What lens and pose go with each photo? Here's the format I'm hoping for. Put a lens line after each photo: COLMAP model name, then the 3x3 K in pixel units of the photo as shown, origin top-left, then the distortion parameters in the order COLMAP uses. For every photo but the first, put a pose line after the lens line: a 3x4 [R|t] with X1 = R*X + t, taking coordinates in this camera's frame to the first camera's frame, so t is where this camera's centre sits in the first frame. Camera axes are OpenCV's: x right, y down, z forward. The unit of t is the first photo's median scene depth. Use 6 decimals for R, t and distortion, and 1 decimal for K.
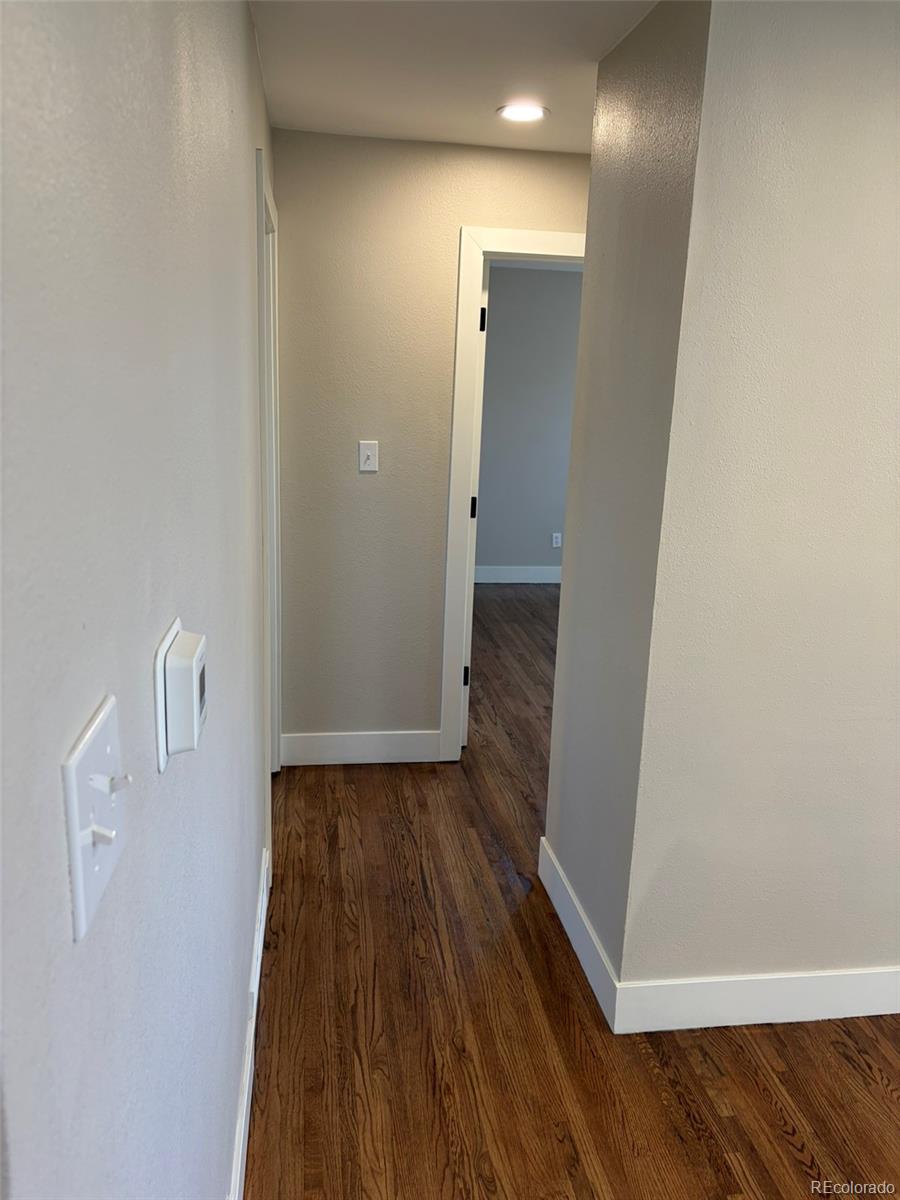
lens RADIAL K [[898.1, 0, 449.5], [0, 898.1, 599.8], [0, 0, 1]] dist [0.039527, -0.006312]
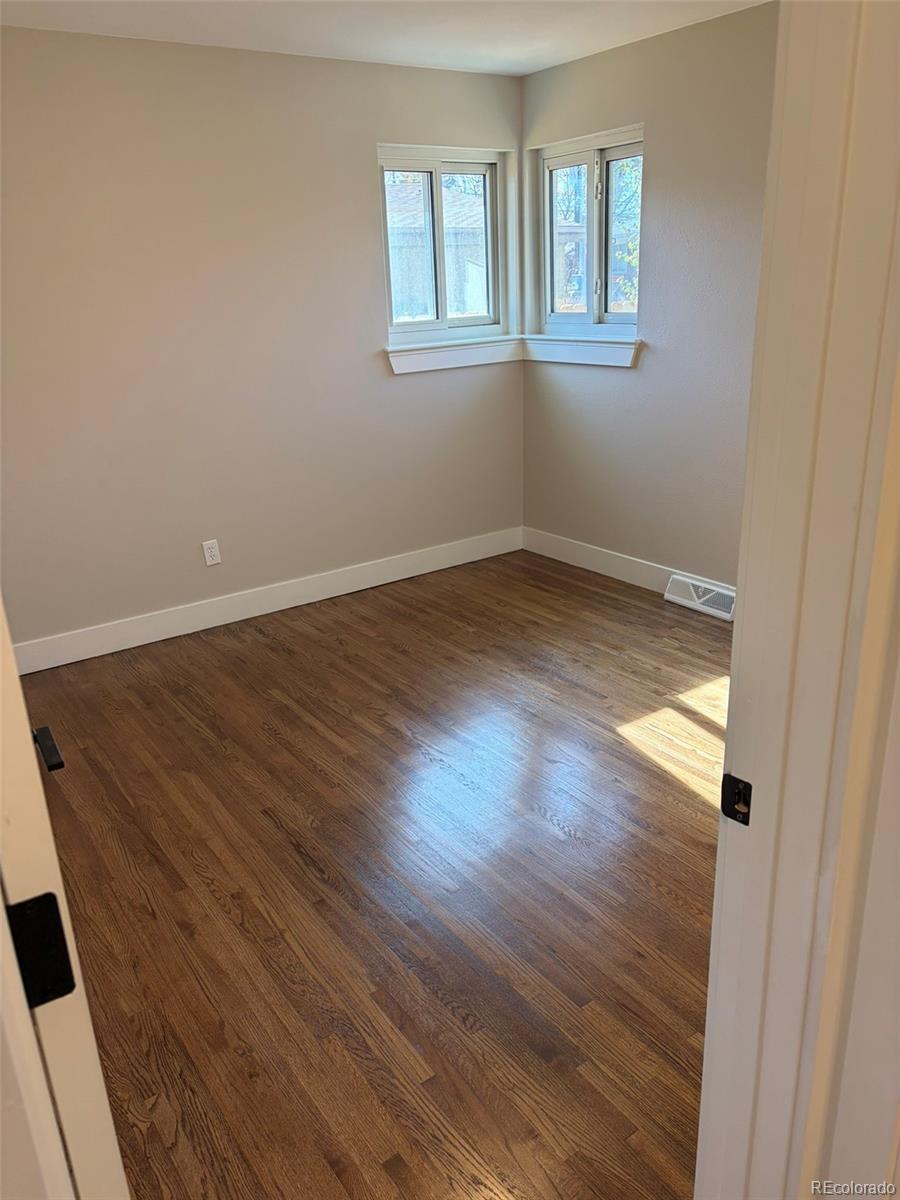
lens RADIAL K [[898.1, 0, 451.4], [0, 898.1, 598.9], [0, 0, 1]] dist [0.039527, -0.006312]
pose [[0.890042, -0.222506, 0.397890, 0.027938], [0.177069, 0.973002, 0.148032, -0.124535], [-0.420086, -0.061301, 0.905412, 0.551207]]
